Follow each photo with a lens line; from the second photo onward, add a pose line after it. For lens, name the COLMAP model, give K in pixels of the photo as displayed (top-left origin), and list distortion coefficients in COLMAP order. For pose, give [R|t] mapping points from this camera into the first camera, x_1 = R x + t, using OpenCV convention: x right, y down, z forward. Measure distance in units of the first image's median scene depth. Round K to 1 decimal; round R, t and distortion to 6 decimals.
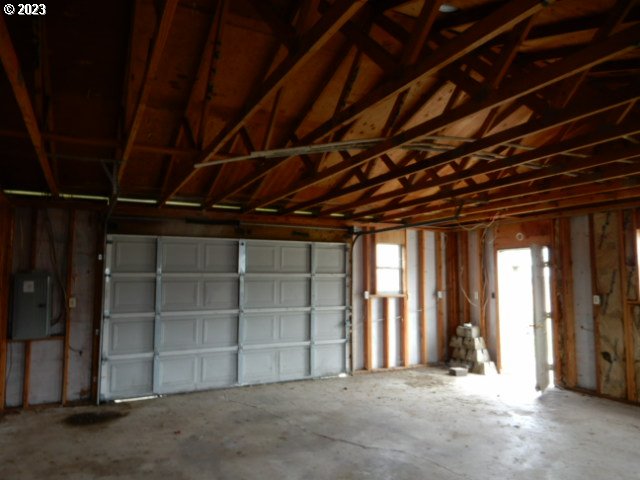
lens RADIAL K [[456.1, 0, 317.0], [0, 456.1, 239.3], [0, 0, 1]] dist [0.013469, -0.005977]
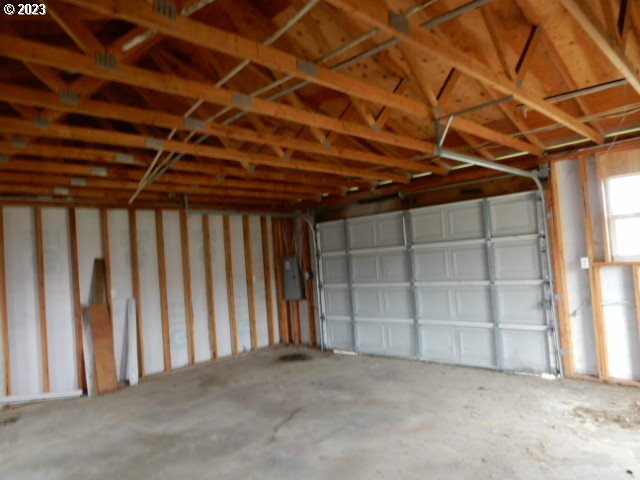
lens RADIAL K [[456.1, 0, 317.2], [0, 456.1, 242.6], [0, 0, 1]] dist [0.013469, -0.005977]
pose [[0.328509, -0.056693, -0.942798, 0.663817], [0.154172, 0.988028, -0.005693, 0.042971], [0.931833, -0.143483, 0.333317, 0.483430]]
